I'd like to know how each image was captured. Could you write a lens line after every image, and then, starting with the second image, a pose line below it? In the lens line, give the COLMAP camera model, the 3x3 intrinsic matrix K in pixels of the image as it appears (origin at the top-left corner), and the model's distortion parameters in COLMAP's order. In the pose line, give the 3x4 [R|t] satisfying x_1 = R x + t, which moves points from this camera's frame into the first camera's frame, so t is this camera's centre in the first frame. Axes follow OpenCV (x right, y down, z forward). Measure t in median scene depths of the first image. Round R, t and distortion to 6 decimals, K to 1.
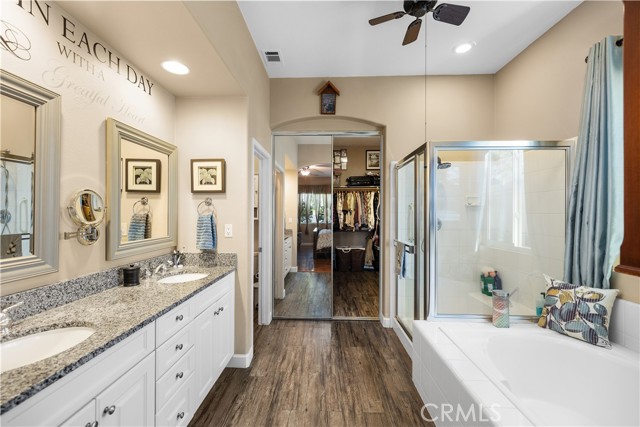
lens RADIAL K [[268.3, 0, 316.5], [0, 268.3, 212.9], [0, 0, 1]] dist [0.001293, -0.000064]
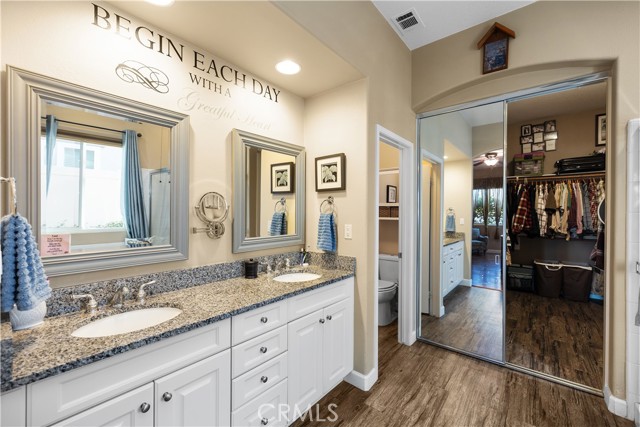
lens RADIAL K [[268.3, 0, 316.5], [0, 268.3, 212.9], [0, 0, 1]] dist [0.001293, -0.000064]
pose [[0.788439, 0.002731, -0.615107, 0.145157], [-0.002146, 0.999996, 0.001689, 0.001522], [0.615110, -0.000011, 0.788441, 0.219075]]
